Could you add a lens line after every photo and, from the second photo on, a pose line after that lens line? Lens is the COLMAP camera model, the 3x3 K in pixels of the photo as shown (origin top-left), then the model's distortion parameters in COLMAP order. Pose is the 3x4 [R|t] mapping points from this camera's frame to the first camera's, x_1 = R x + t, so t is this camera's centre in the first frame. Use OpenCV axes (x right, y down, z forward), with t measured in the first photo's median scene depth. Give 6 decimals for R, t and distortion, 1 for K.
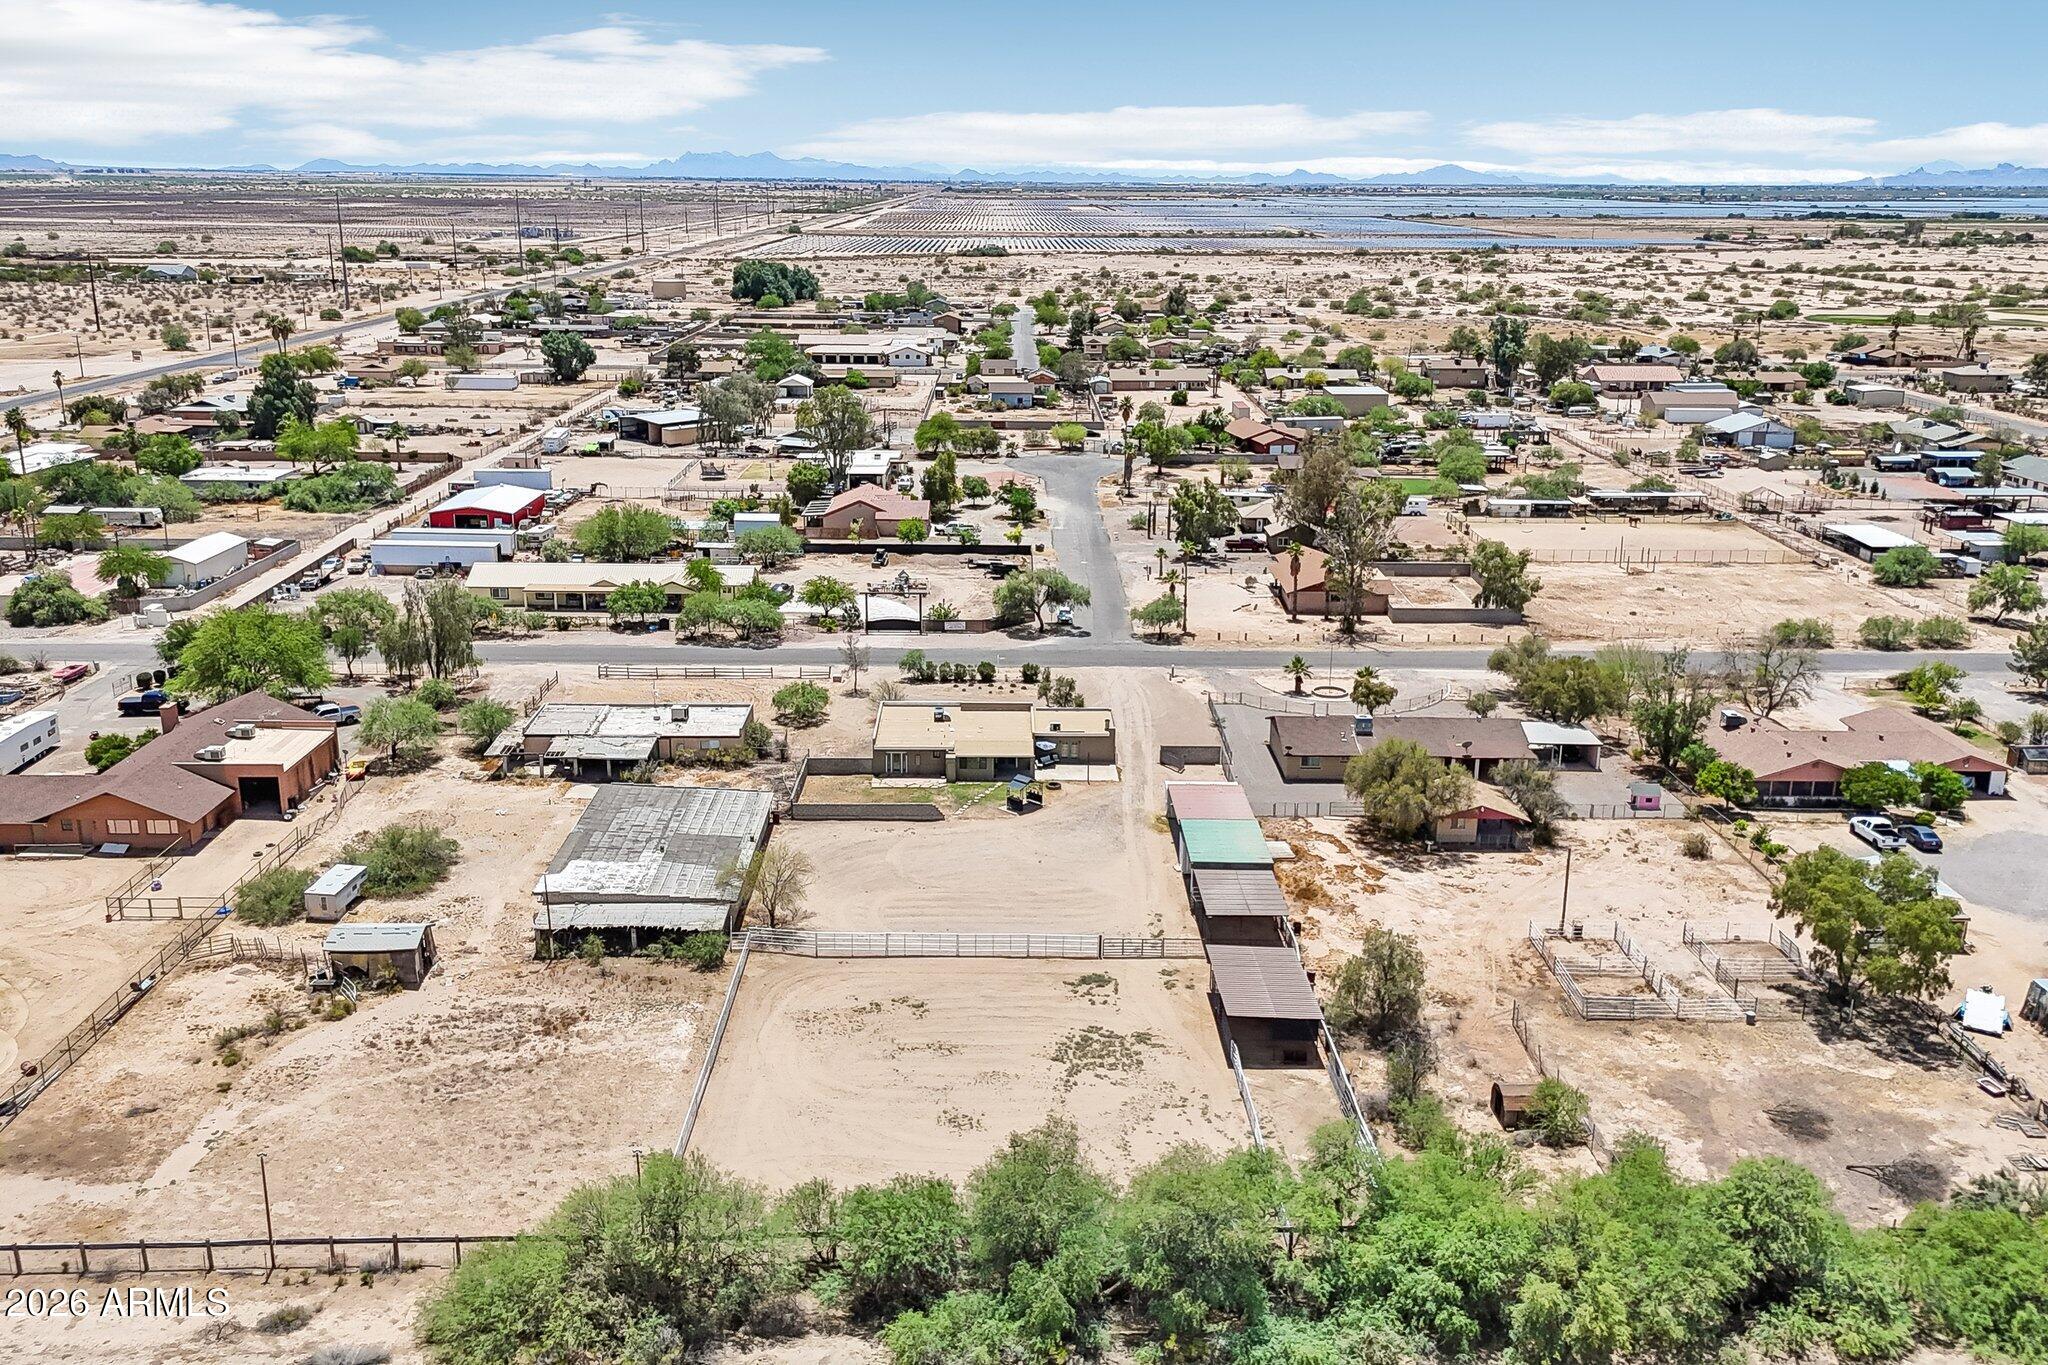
lens RADIAL K [[1775.5, 0, 1013.6], [0, 1775.5, 684.1], [0, 0, 1]] dist [0.135632, -0.236609]
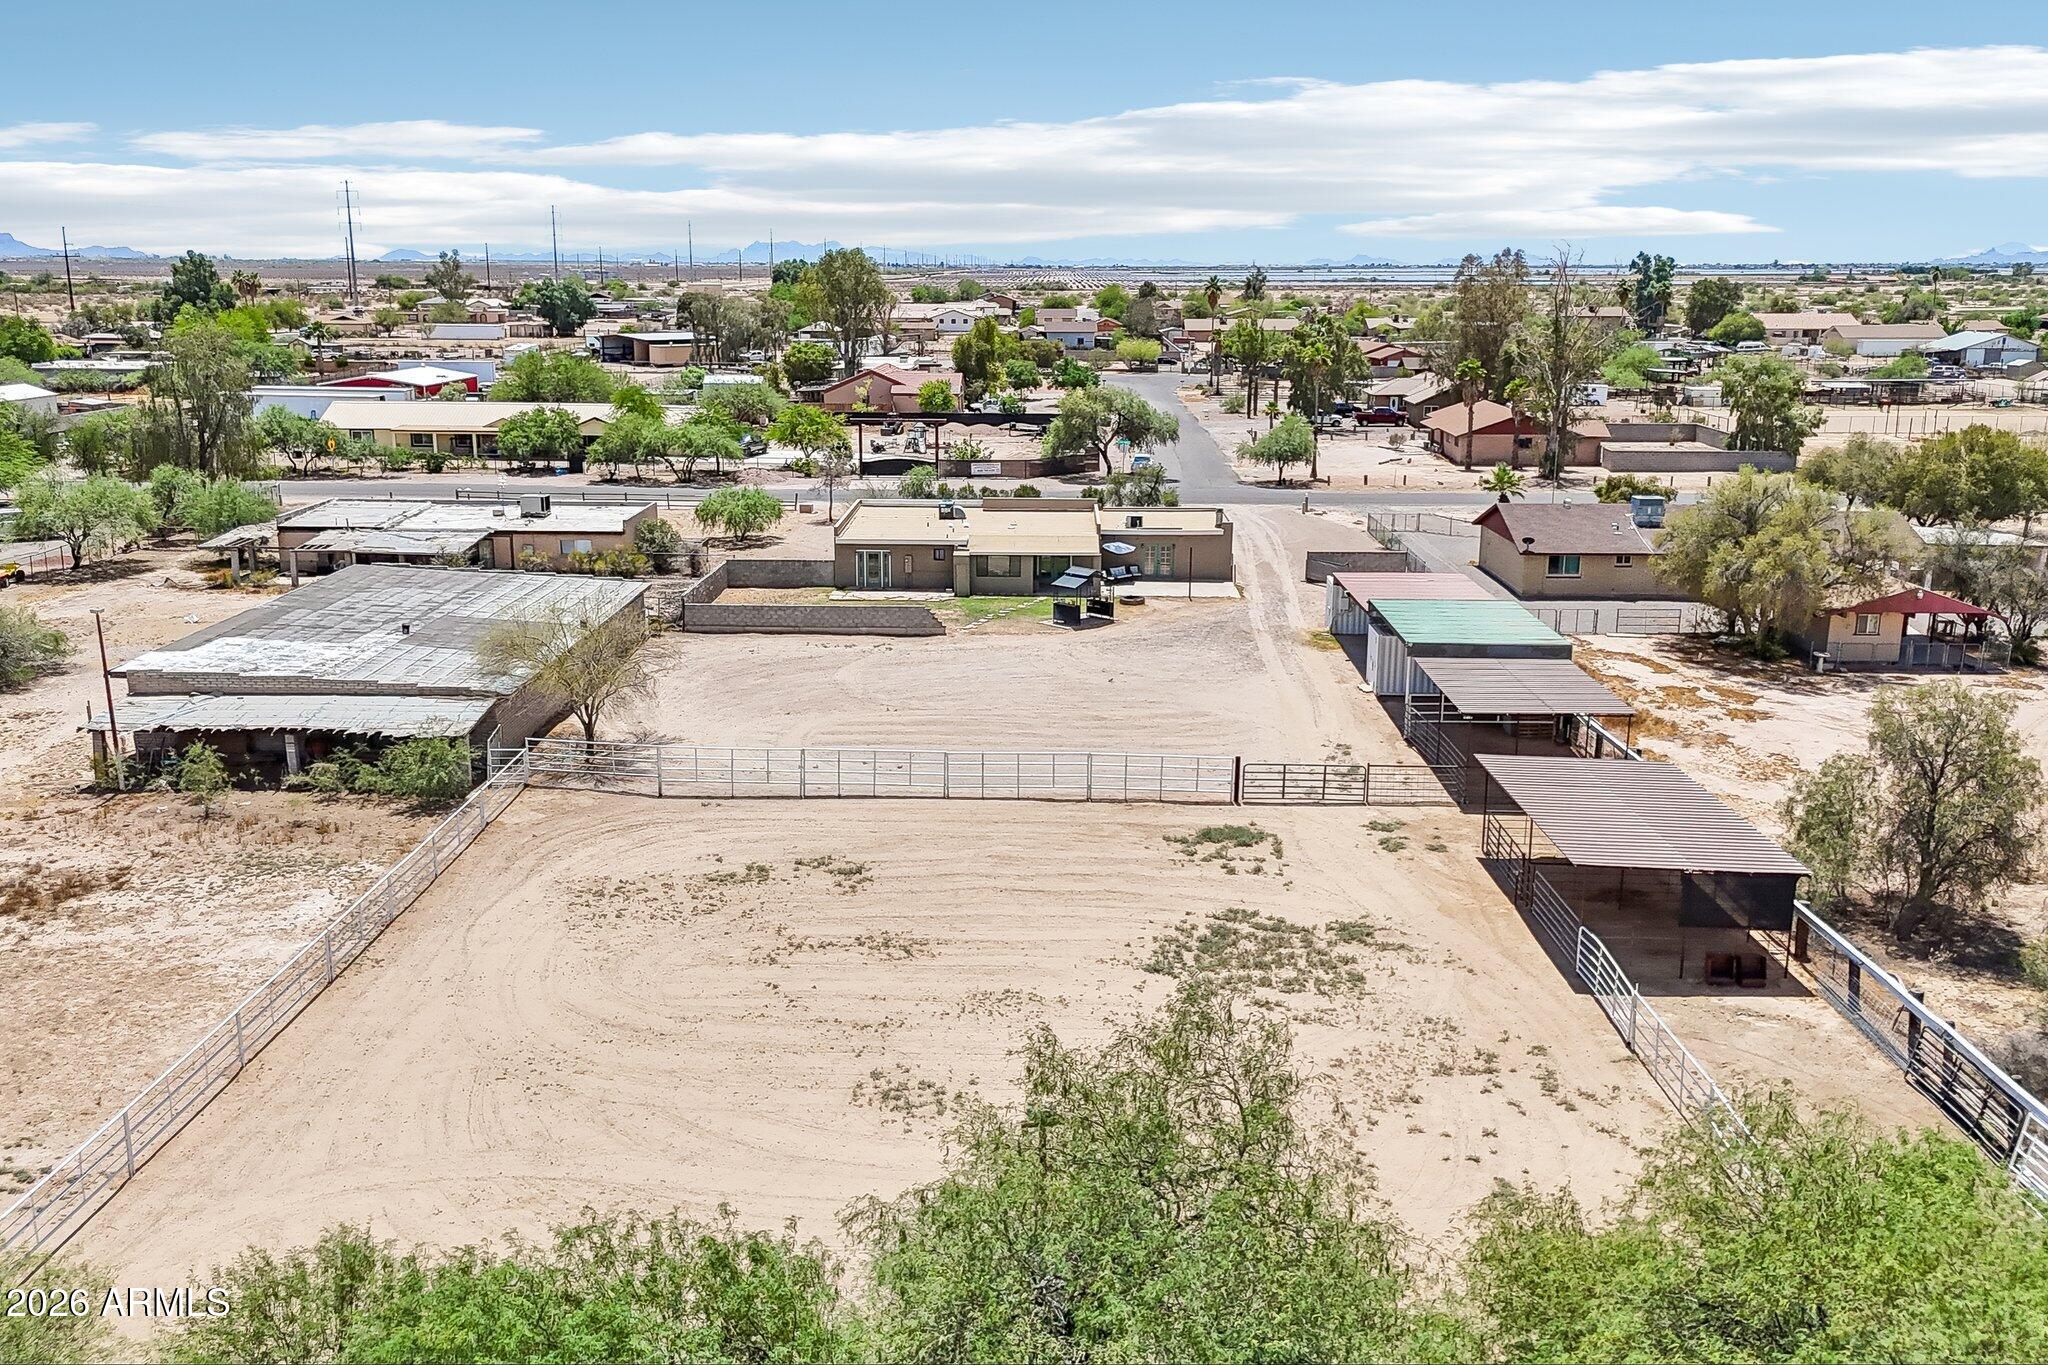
lens RADIAL K [[1782.2, 0, 1016.5], [0, 1782.2, 682.2], [0, 0, 1]] dist [0.113803, -0.215481]
pose [[0.999478, 0.004203, -0.032025, 0.002756], [-0.005693, 0.998899, -0.046556, 0.108724], [0.031794, 0.046714, 0.998402, 0.384298]]
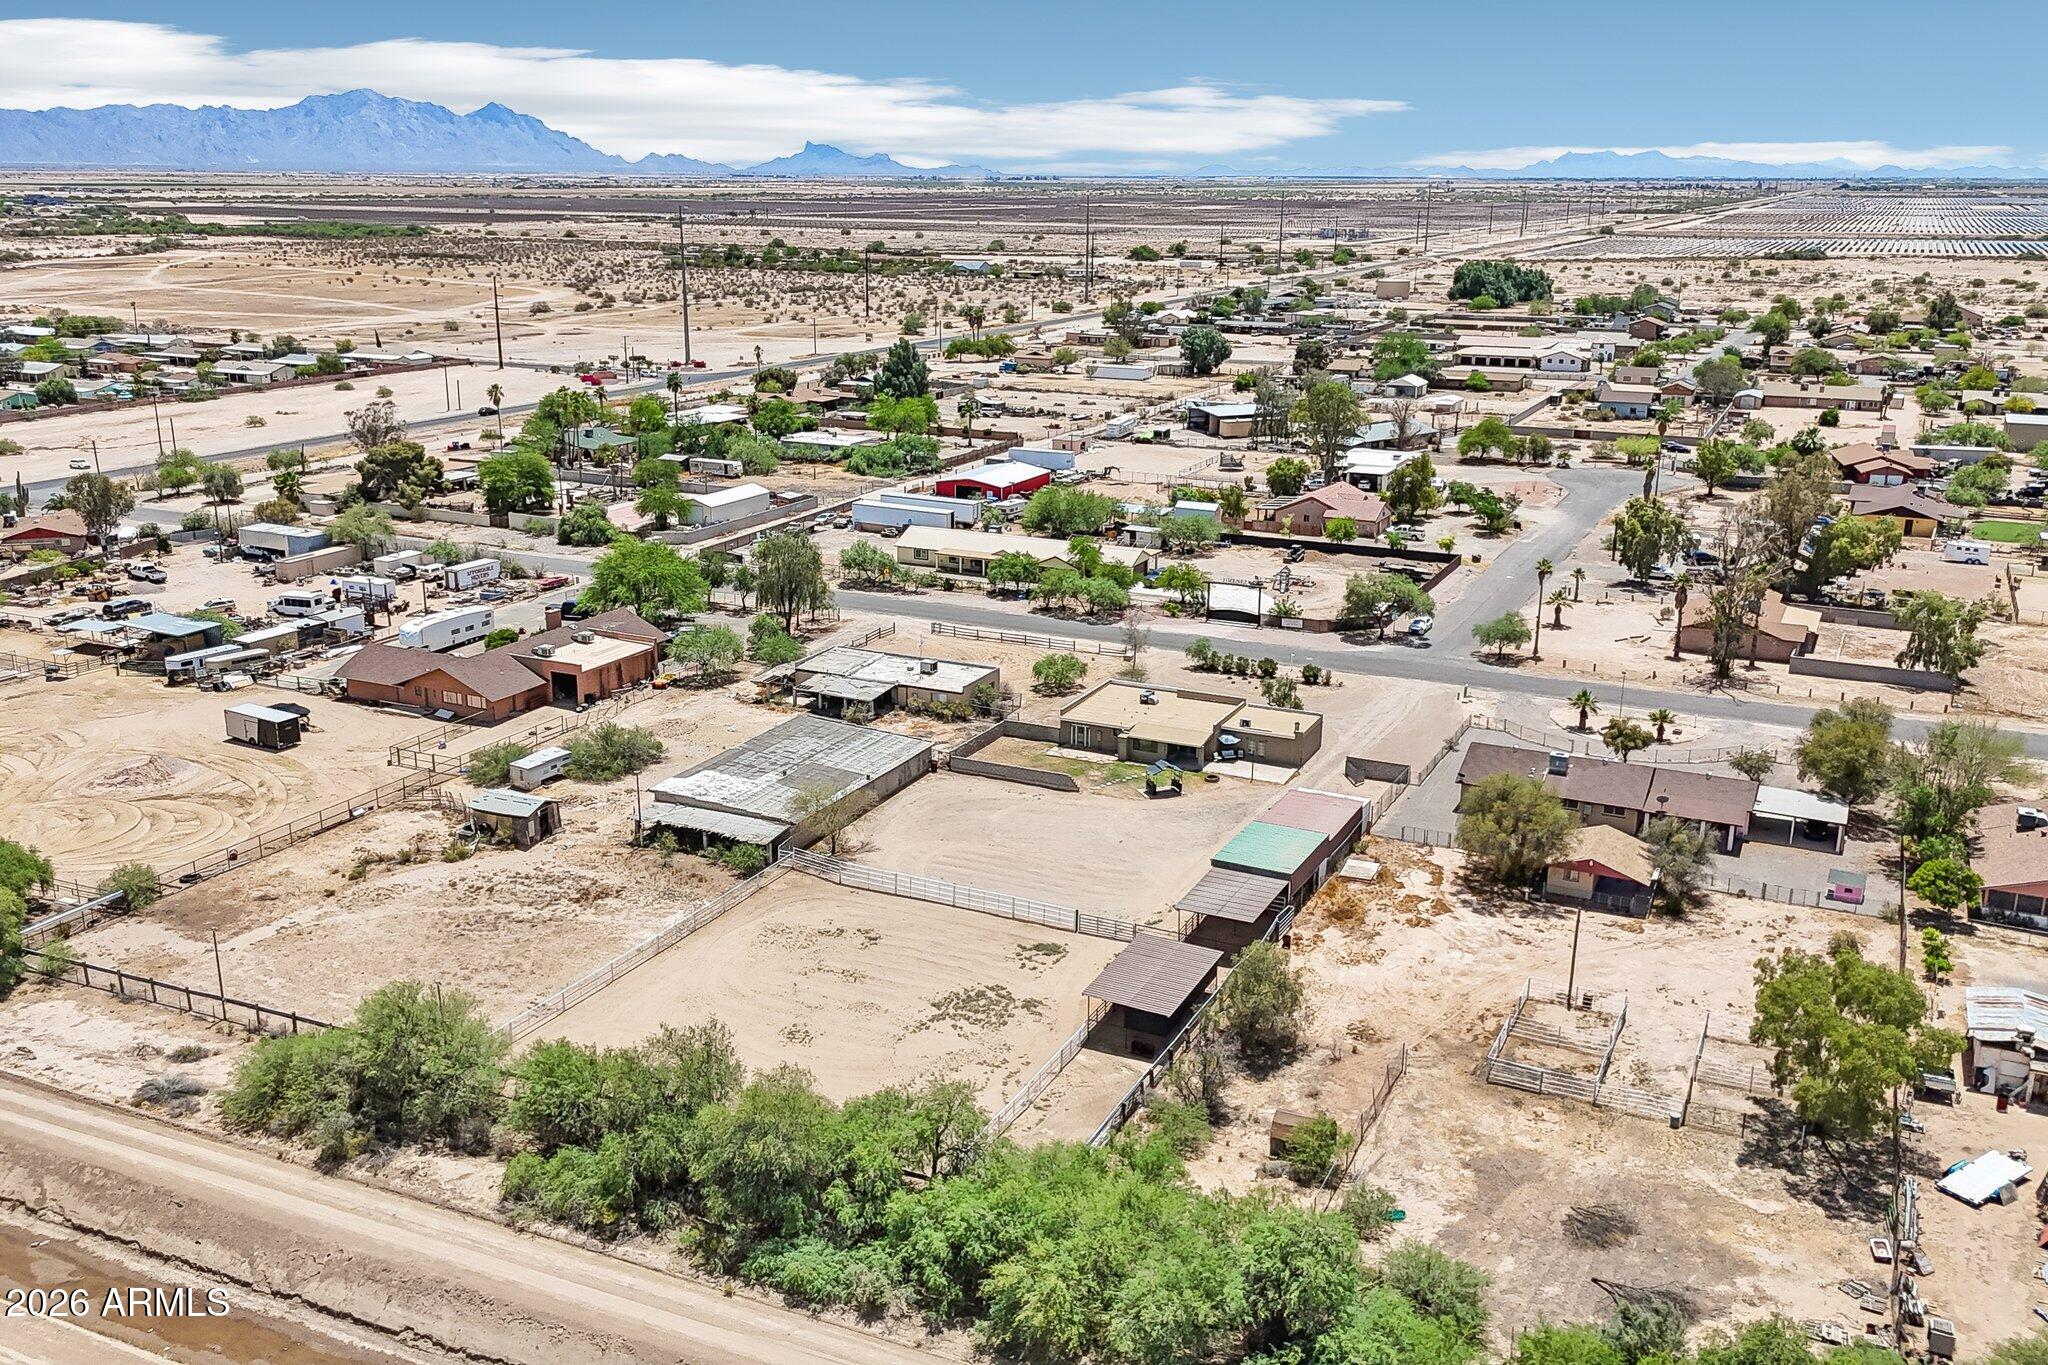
lens RADIAL K [[1775.5, 0, 1013.6], [0, 1775.5, 684.1], [0, 0, 1]] dist [0.135632, -0.236609]
pose [[0.896409, 0.119701, -0.426759, 0.331341], [-0.120108, 0.992418, 0.026075, -0.007981], [0.426645, 0.027884, 0.903989, 0.039603]]
